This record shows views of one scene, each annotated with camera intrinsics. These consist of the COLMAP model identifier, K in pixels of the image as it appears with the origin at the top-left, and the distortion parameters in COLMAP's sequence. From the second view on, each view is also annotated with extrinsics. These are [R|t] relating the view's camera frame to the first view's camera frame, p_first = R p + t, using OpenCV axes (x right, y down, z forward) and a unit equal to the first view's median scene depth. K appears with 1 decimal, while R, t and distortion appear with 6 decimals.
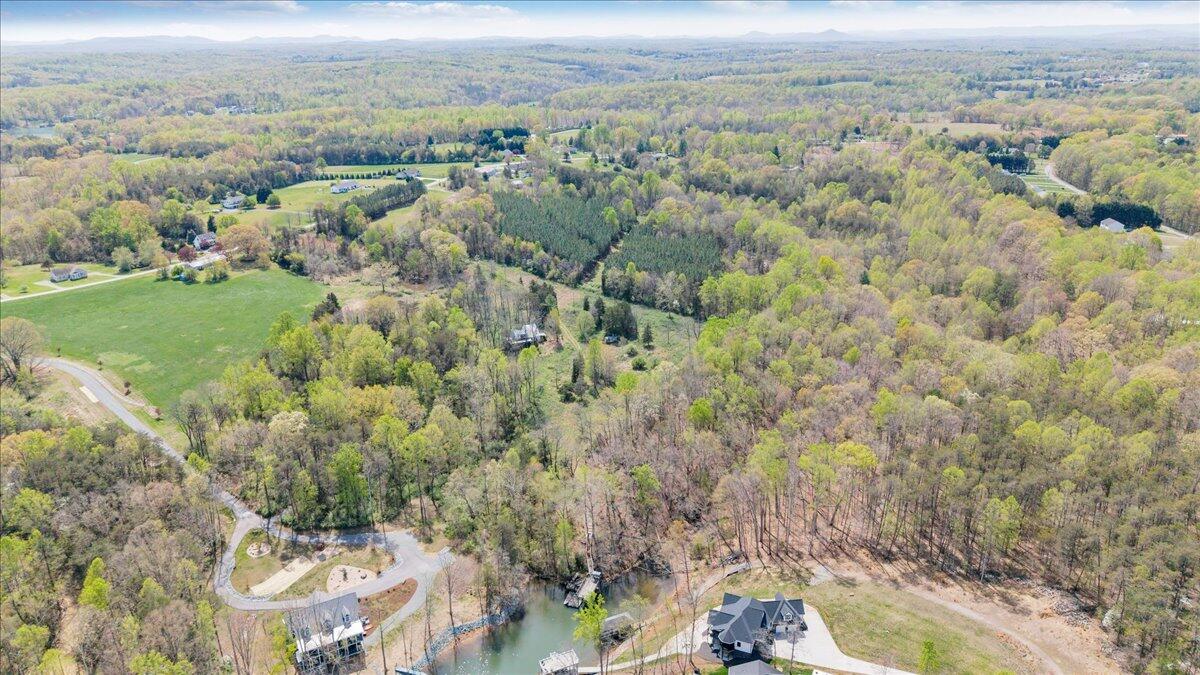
lens RADIAL K [[792.4, 0, 601.2], [0, 792.4, 335.0], [0, 0, 1]] dist [0.013840, -0.012336]
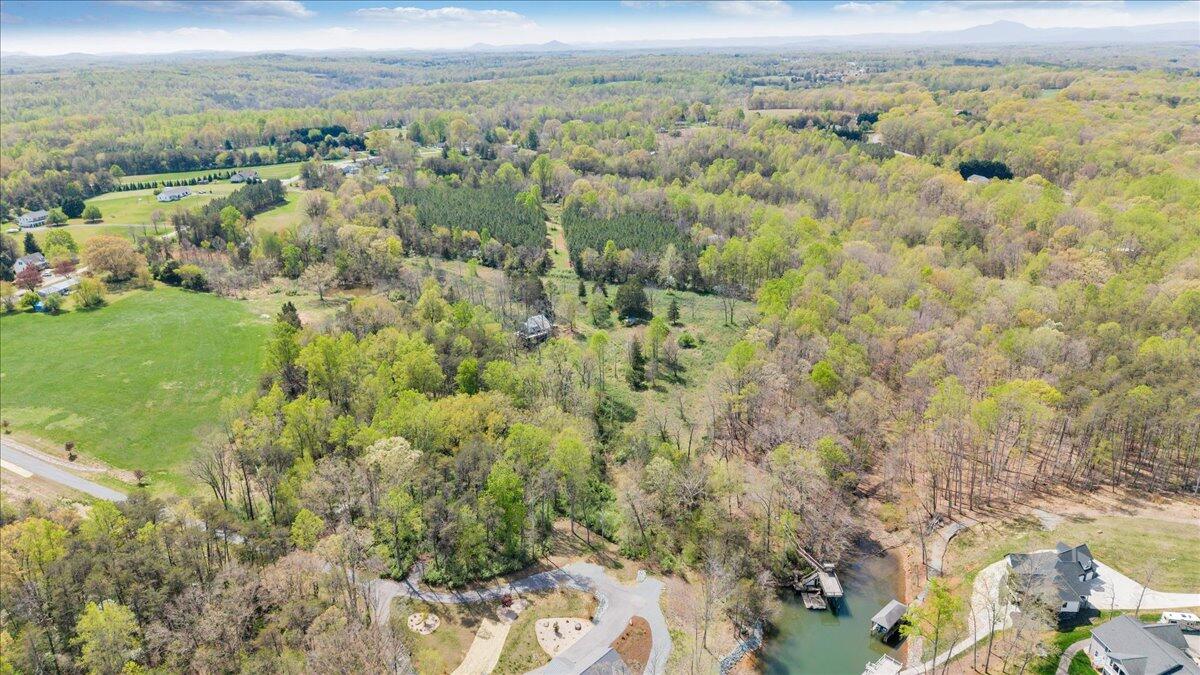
lens RADIAL K [[792.4, 0, 598.2], [0, 792.4, 339.0], [0, 0, 1]] dist [0.013840, -0.012336]
pose [[0.950689, -0.113165, 0.288763, -0.244550], [0.115510, 0.993266, 0.008966, 0.011163], [-0.287833, 0.024831, 0.957359, 0.128842]]
